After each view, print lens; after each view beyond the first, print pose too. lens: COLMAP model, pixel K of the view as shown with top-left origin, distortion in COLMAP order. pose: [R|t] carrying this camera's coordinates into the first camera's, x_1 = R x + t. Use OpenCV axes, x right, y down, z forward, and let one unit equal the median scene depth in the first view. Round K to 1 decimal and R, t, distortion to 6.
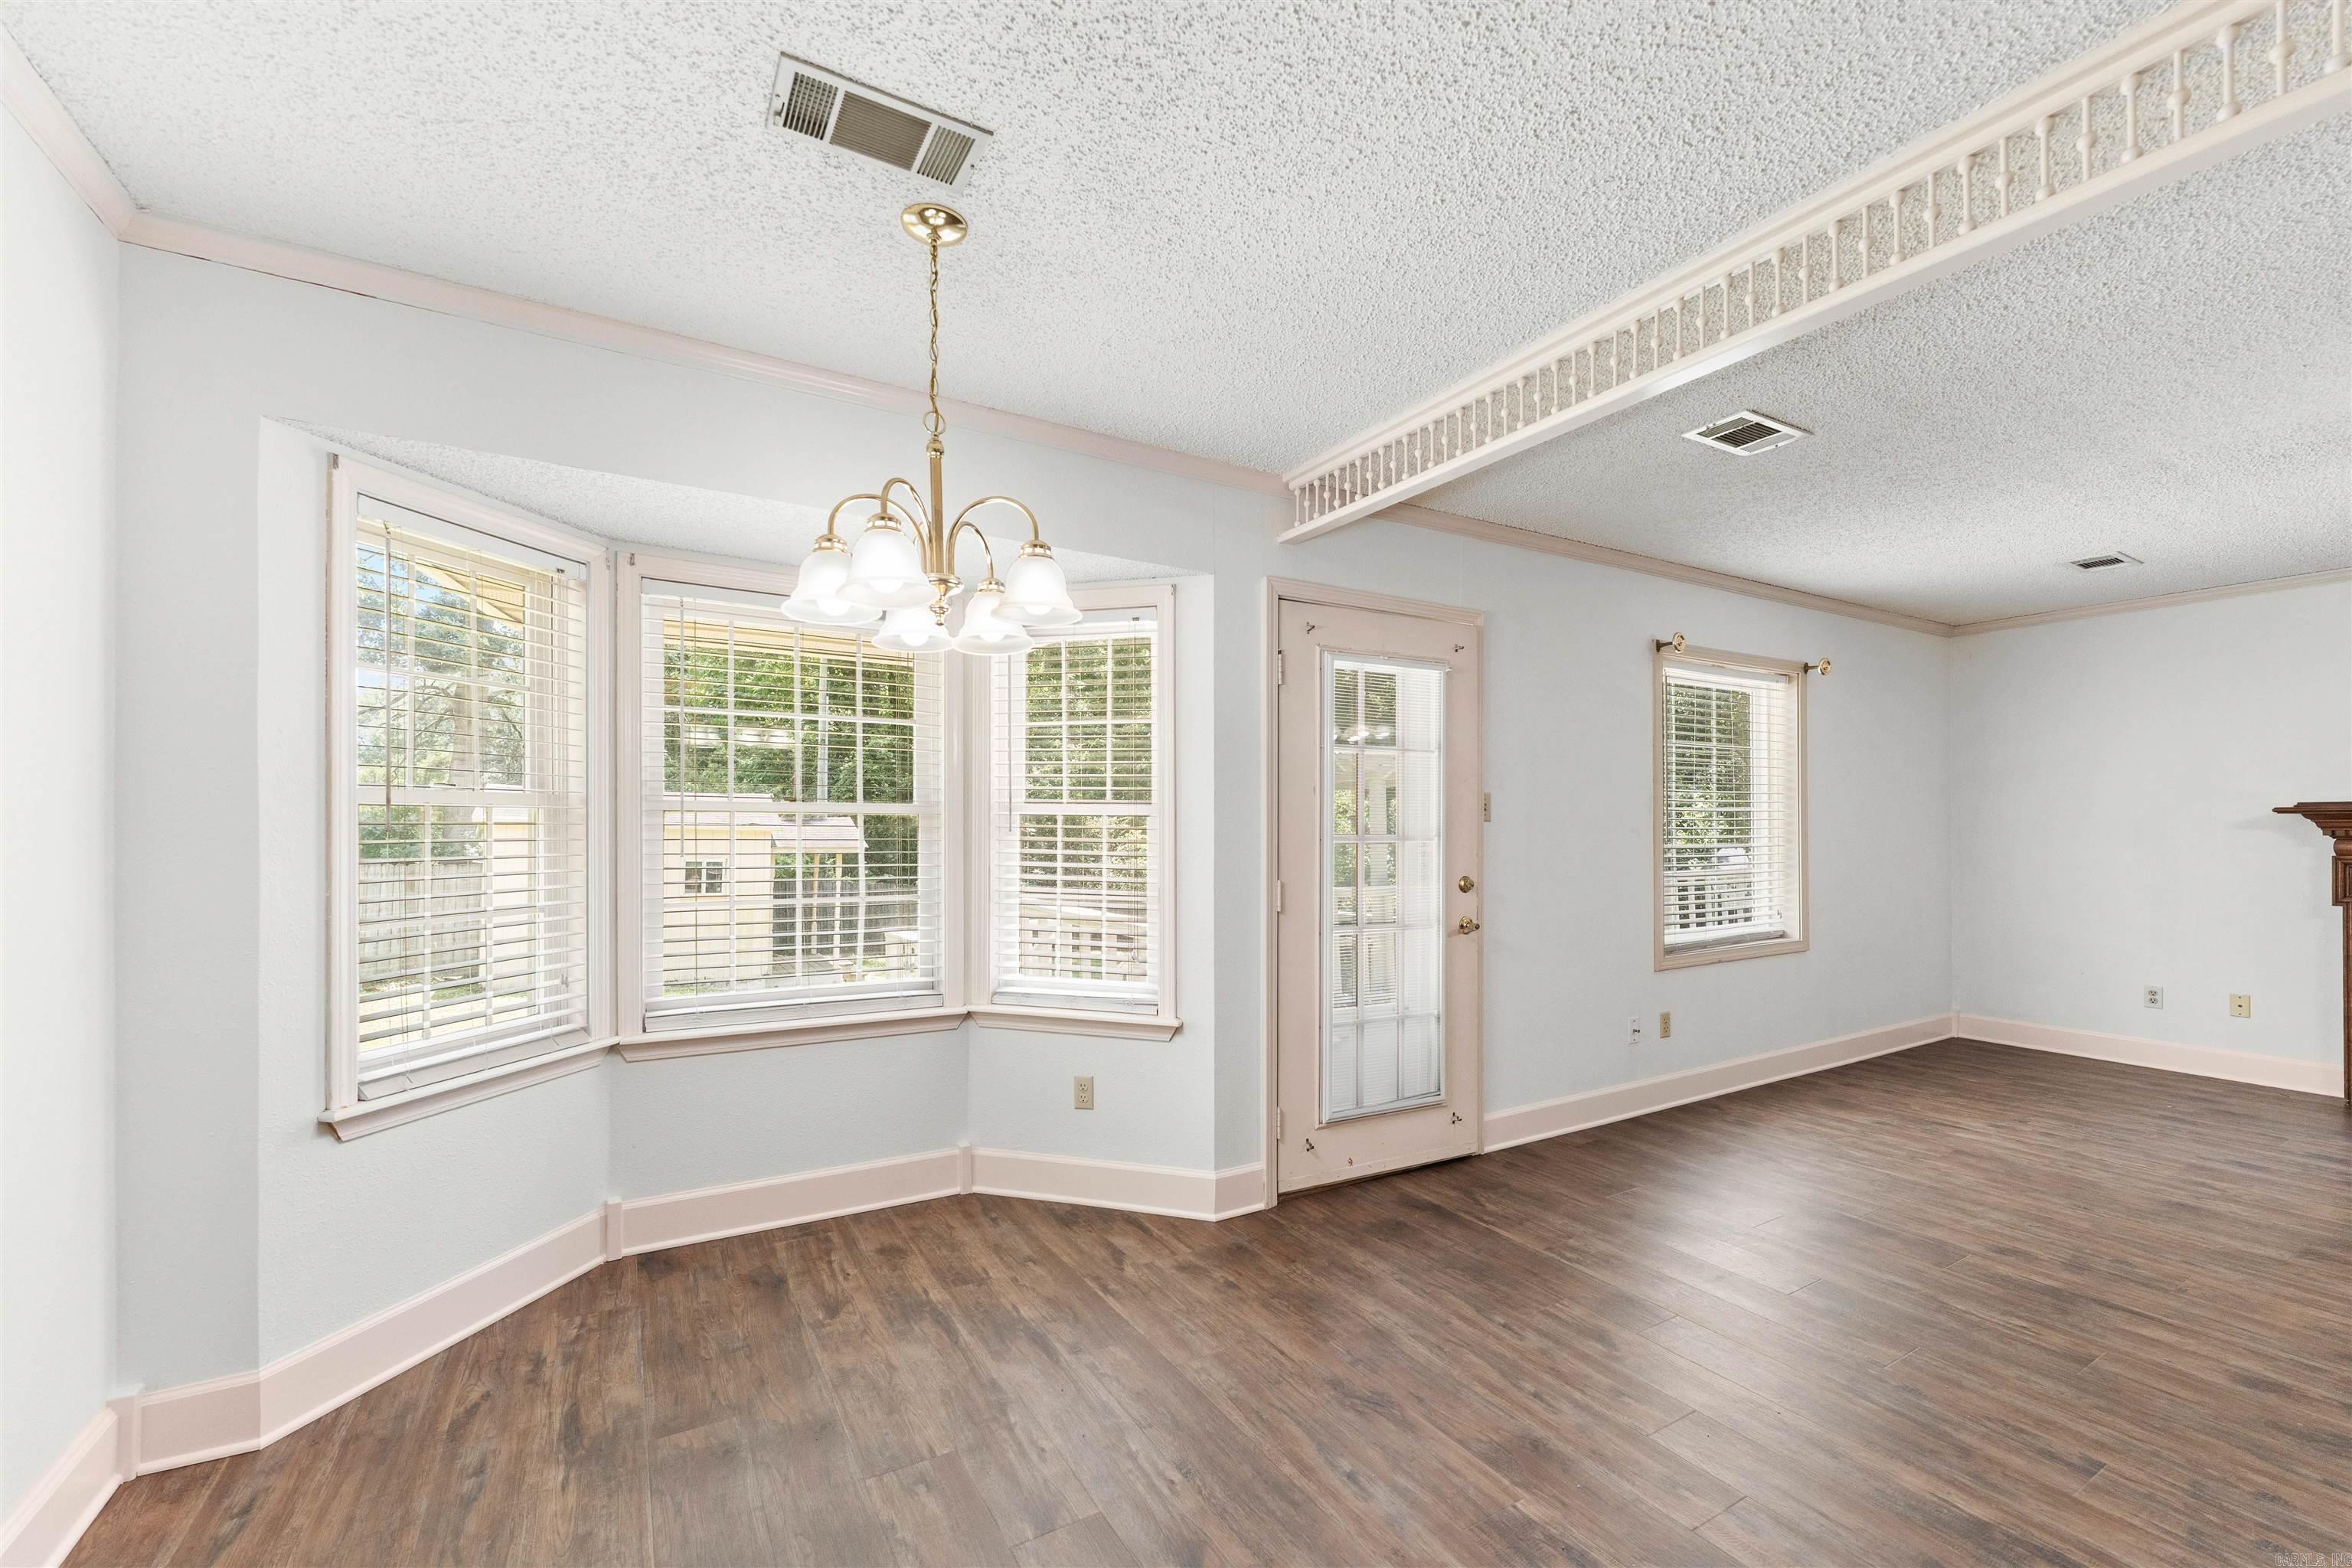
lens RADIAL K [[956.9, 0, 1174.6], [0, 956.9, 825.1], [0, 0, 1]] dist [0.002287, -0.000103]
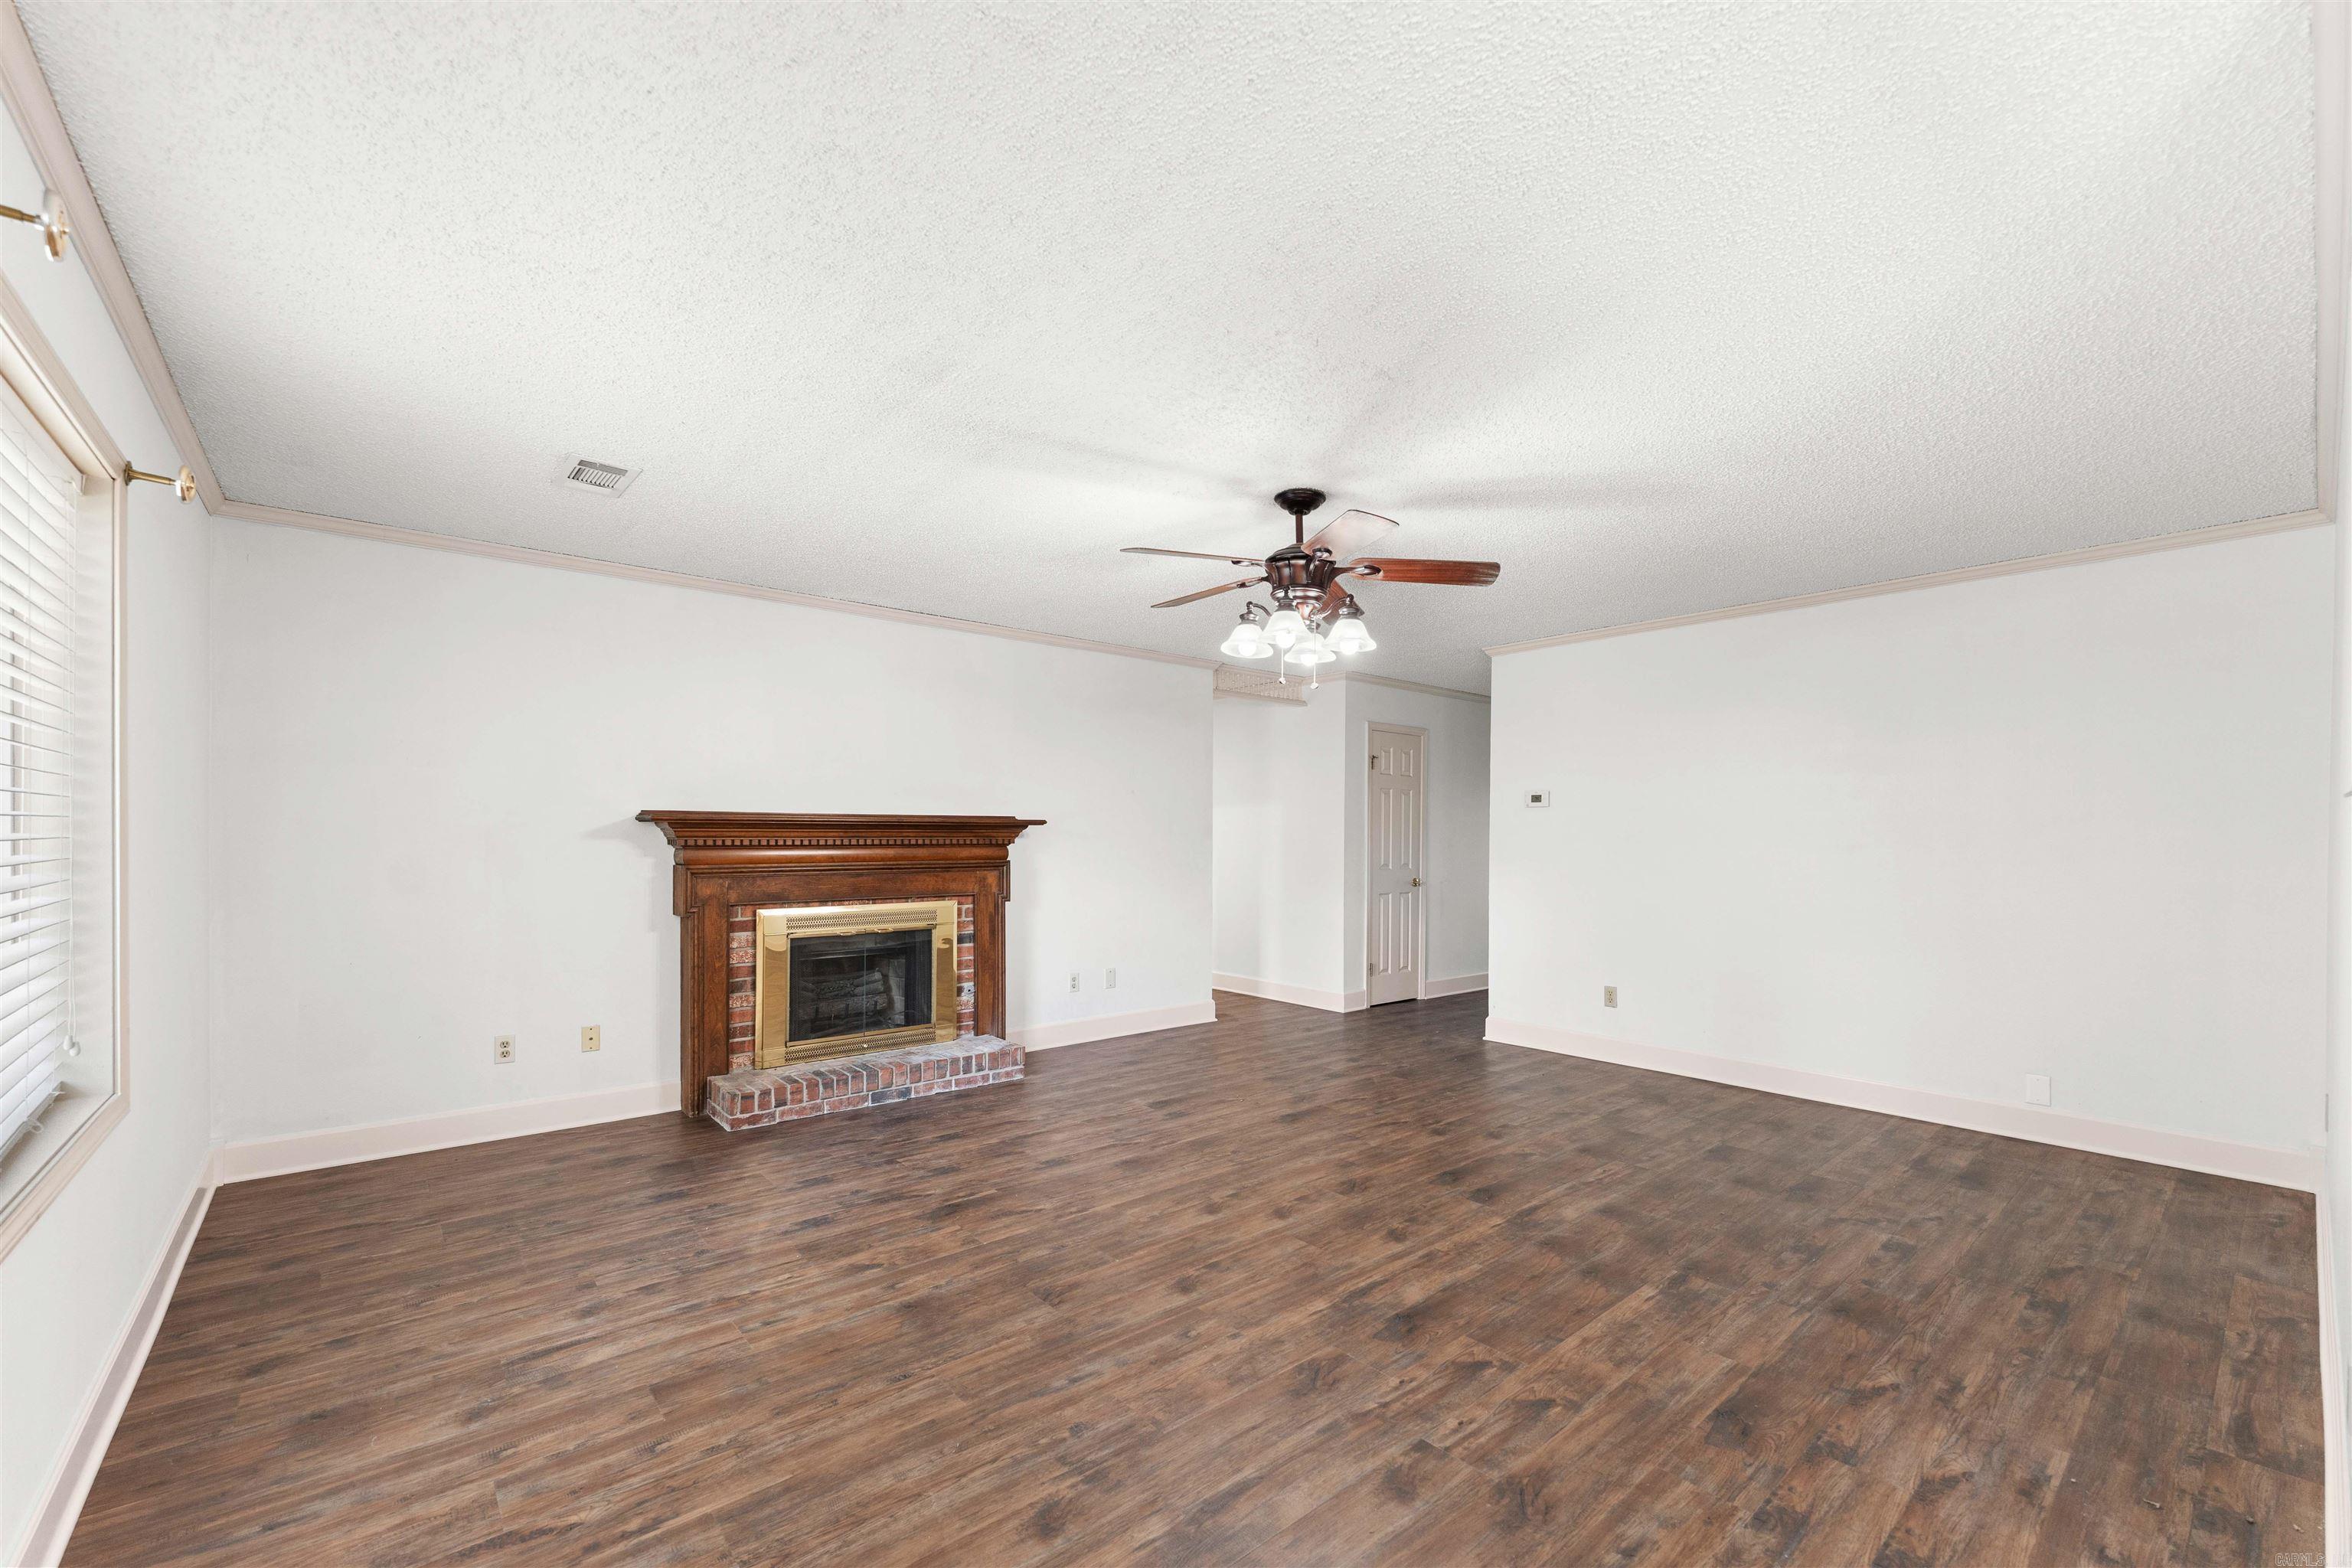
lens RADIAL K [[964.2, 0, 1182.2], [0, 964.2, 830.6], [0, 0, 1]] dist [0.000368, -0.000259]
pose [[-0.169057, 0.009012, 0.985565, 0.219970], [-0.003529, 0.999946, -0.009749, 0.006291], [-0.985600, -0.005126, -0.169016, 0.936923]]
